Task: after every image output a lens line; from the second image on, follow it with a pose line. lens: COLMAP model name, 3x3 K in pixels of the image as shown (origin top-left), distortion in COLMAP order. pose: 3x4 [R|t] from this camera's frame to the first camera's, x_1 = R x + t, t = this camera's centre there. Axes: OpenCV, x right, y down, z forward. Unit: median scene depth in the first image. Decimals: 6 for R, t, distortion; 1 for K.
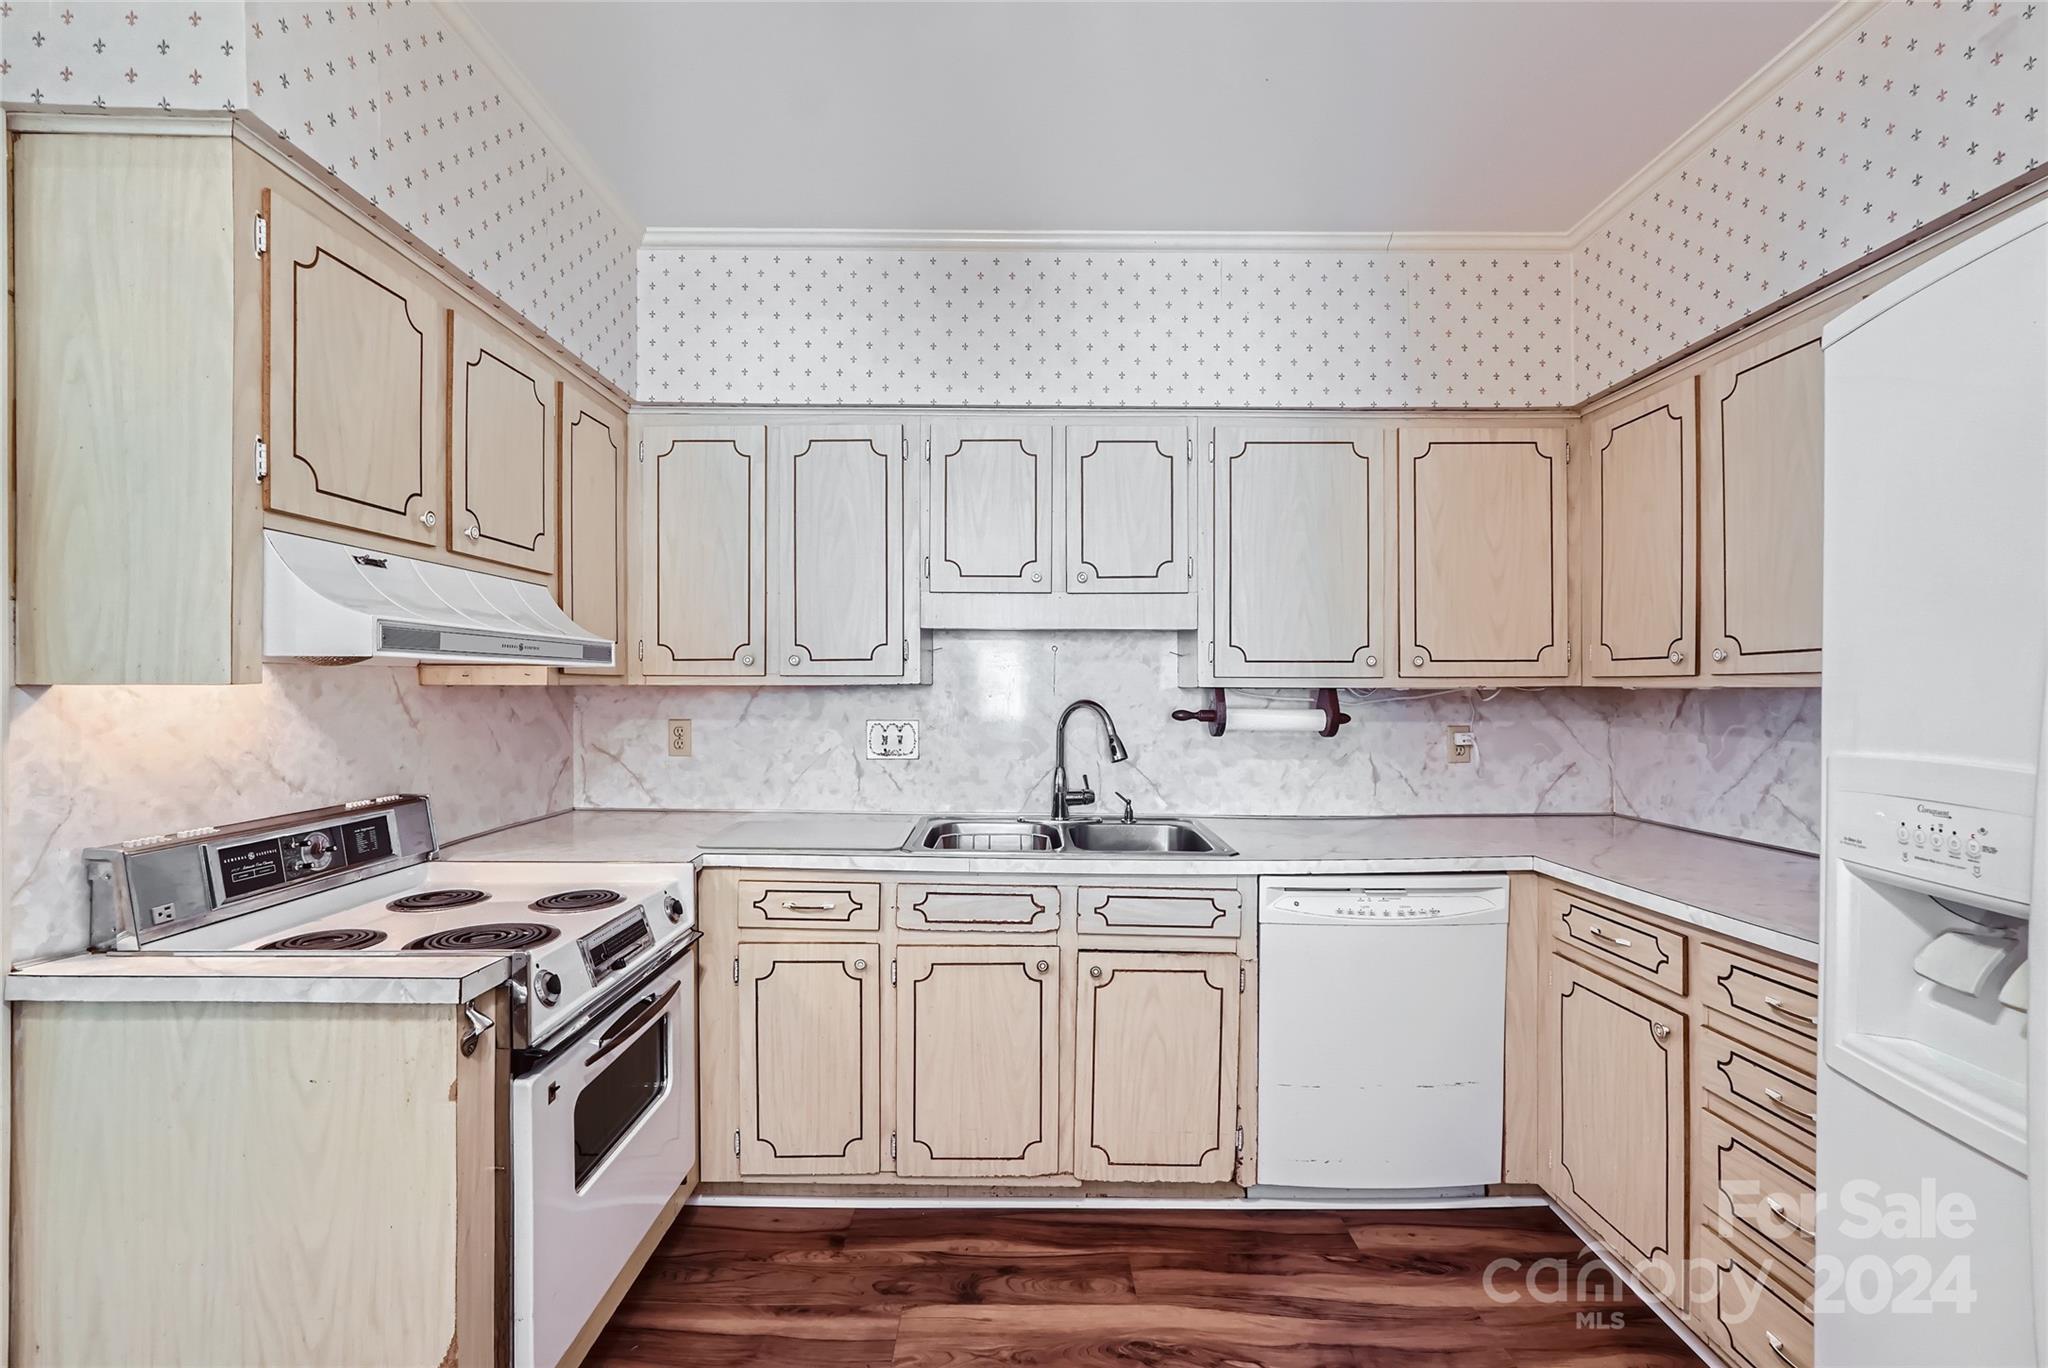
lens RADIAL K [[889.7, 0, 1024.1], [0, 889.7, 690.6], [0, 0, 1]] dist [-0.001181, 0.000726]
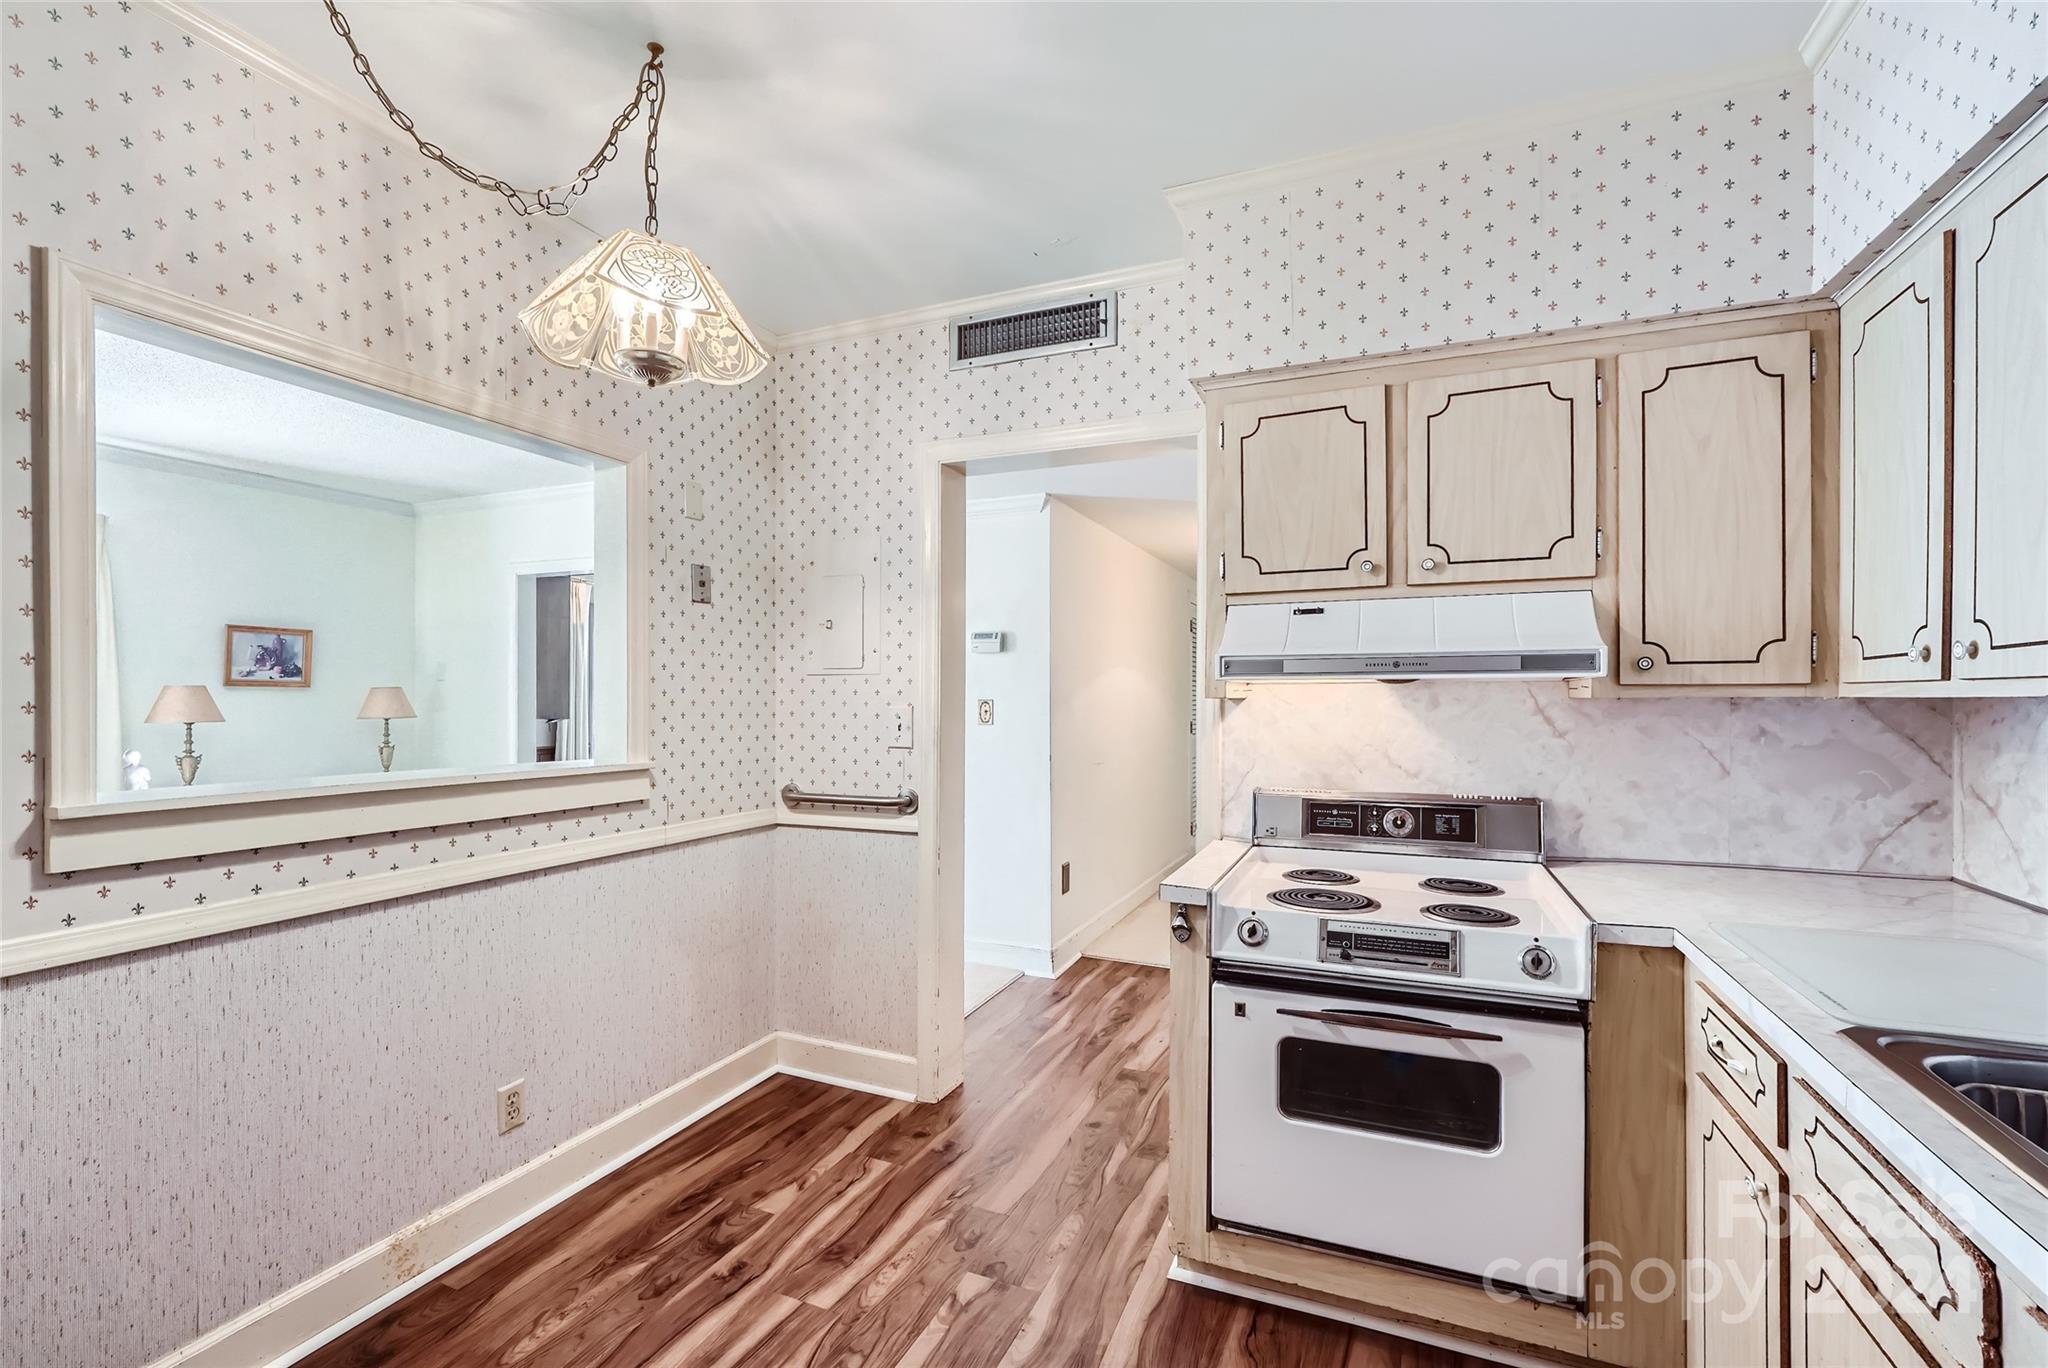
lens RADIAL K [[889.7, 0, 1027.1], [0, 889.7, 696.1], [0, 0, 1]] dist [-0.001181, 0.000726]
pose [[-0.394183, -0.003960, -0.919024, 0.642527], [-0.003941, 0.999989, -0.002619, -0.003513], [0.919024, 0.002589, -0.394194, 0.995915]]
